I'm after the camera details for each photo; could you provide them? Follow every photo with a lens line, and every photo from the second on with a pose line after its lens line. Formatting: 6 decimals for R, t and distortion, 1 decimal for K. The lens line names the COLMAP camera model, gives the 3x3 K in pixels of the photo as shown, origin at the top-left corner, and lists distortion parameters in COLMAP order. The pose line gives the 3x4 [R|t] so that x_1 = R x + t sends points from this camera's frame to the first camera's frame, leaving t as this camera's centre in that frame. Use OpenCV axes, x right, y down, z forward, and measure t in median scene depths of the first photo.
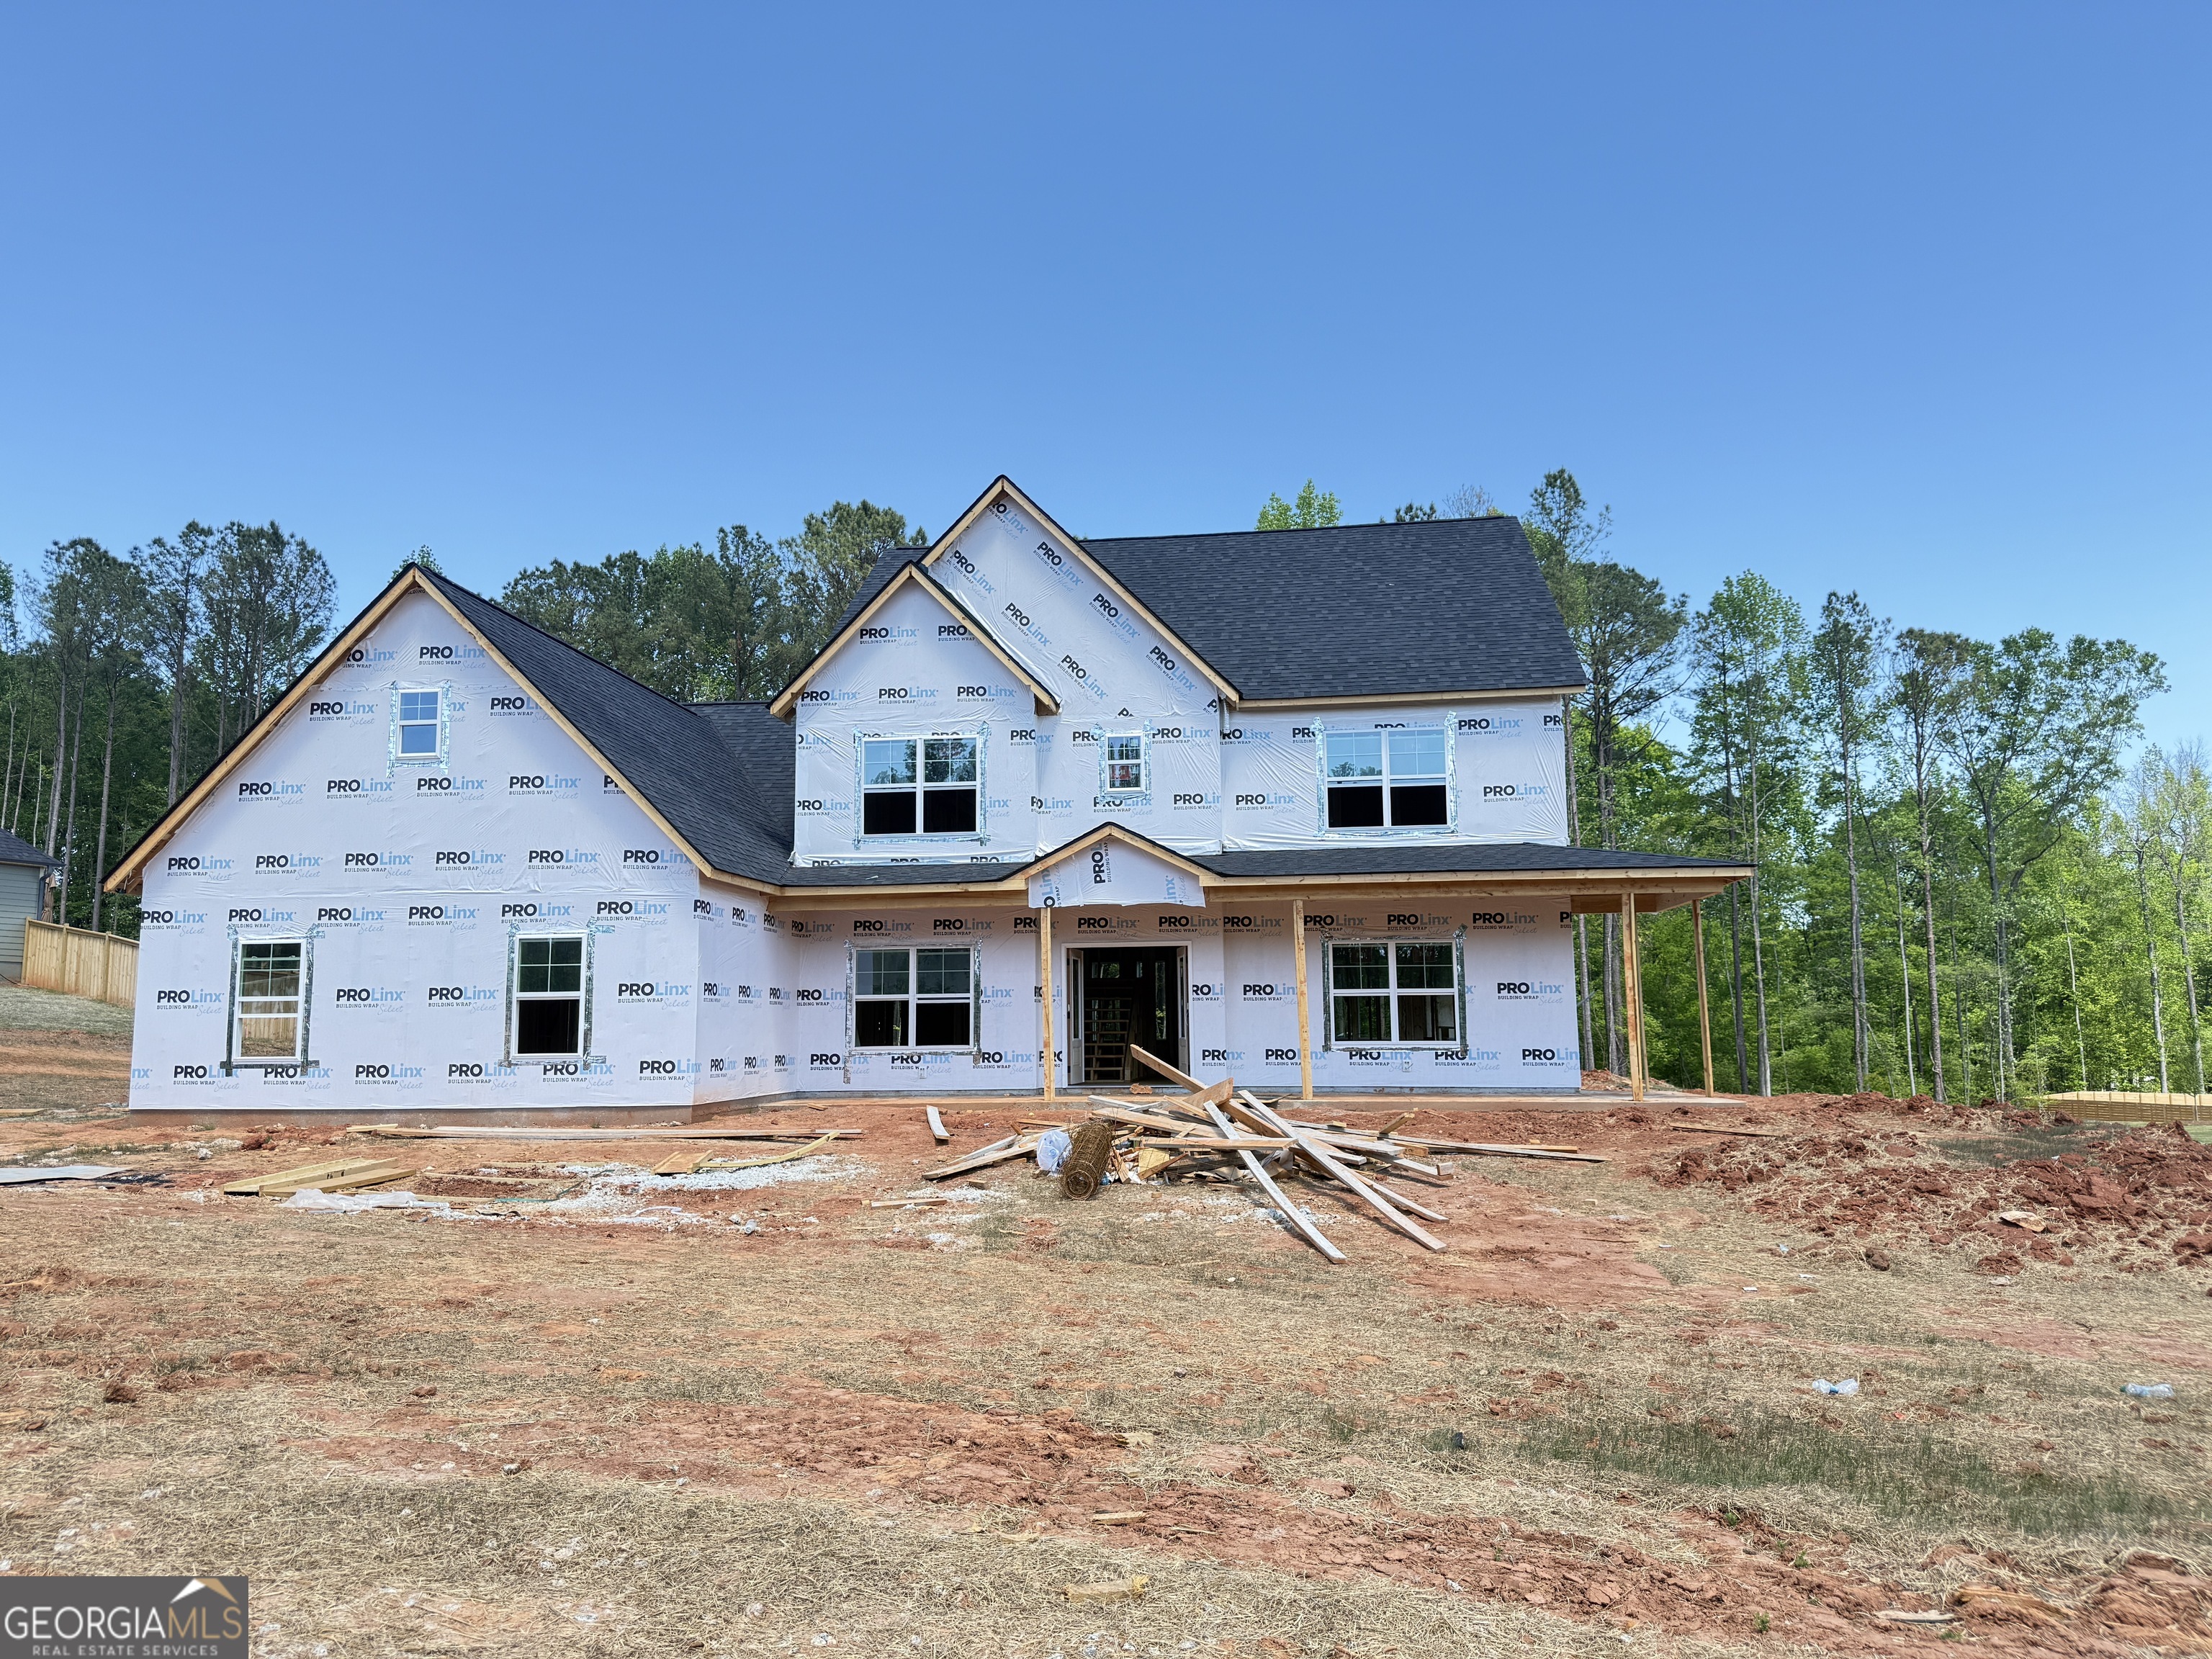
lens RADIAL K [[1641.2, 0, 1158.9], [0, 1641.2, 826.5], [0, 0, 1]] dist [0.177004, -0.356707]
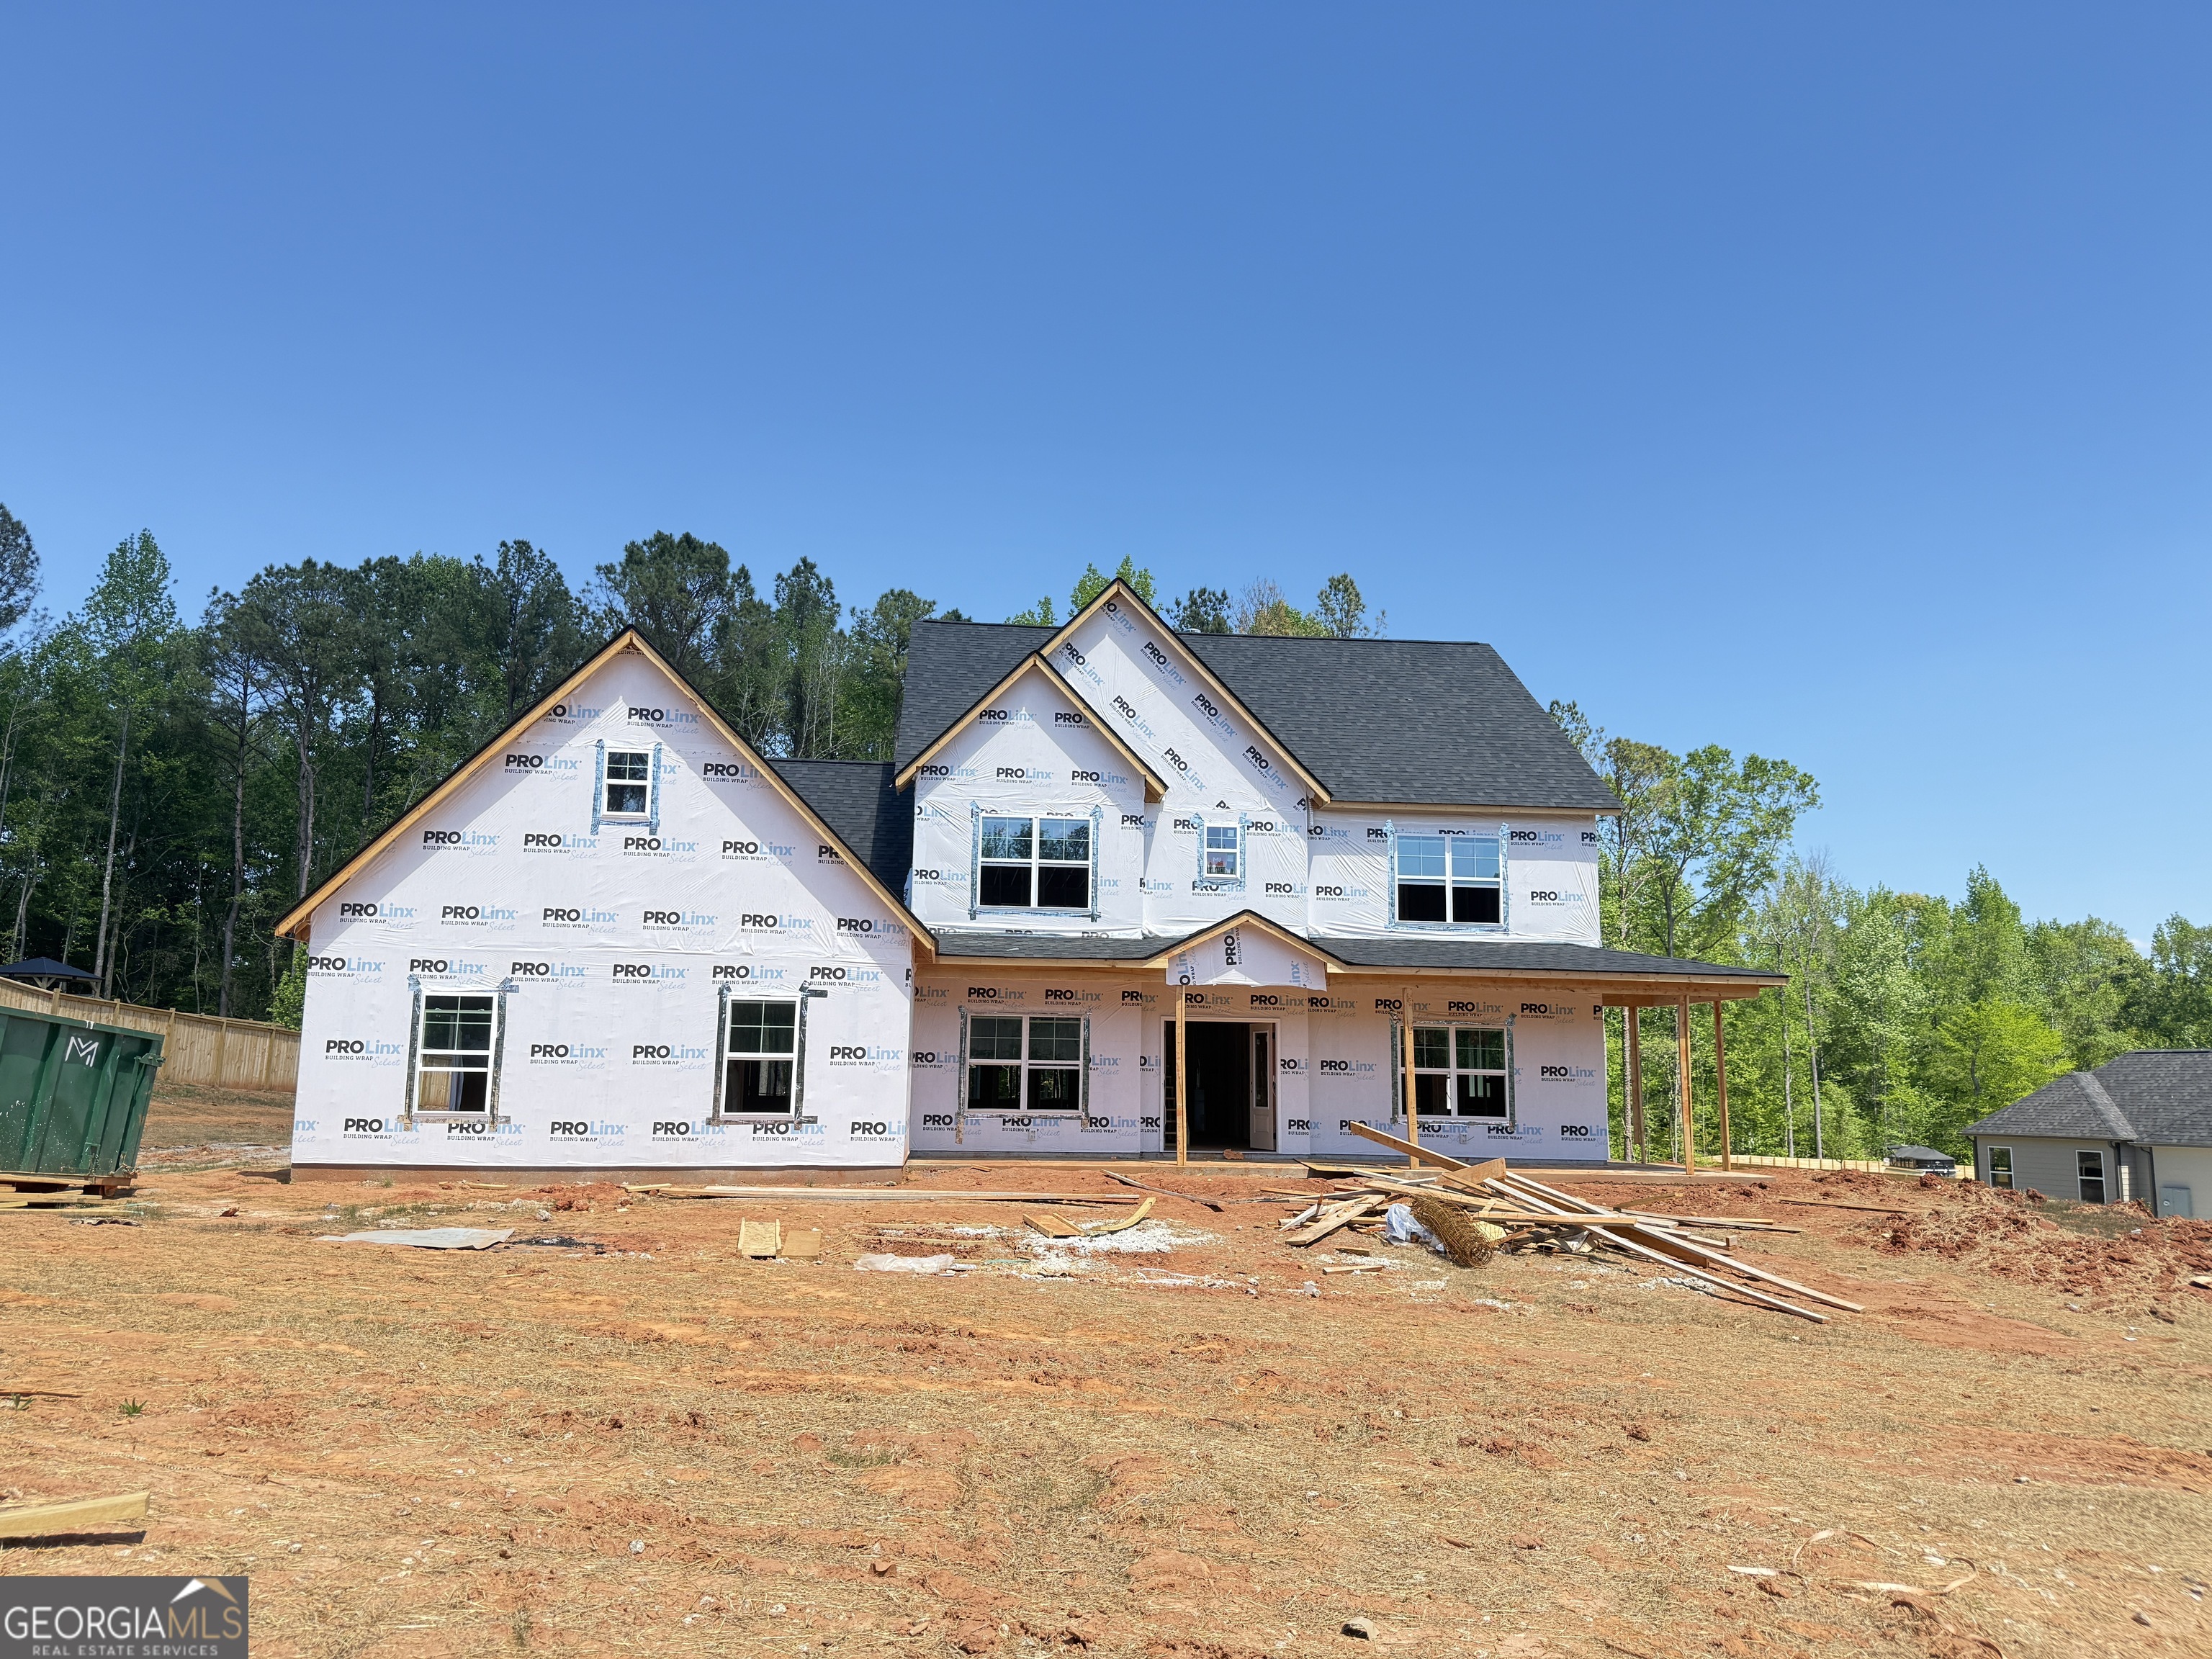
lens RADIAL K [[1641.2, 0, 1158.9], [0, 1641.2, 826.5], [0, 0, 1]] dist [0.177004, -0.356707]
pose [[0.972270, 0.060912, 0.225789, -0.313970], [-0.054973, 0.997959, -0.032504, -0.017867], [-0.227308, 0.019190, 0.973634, -0.049479]]
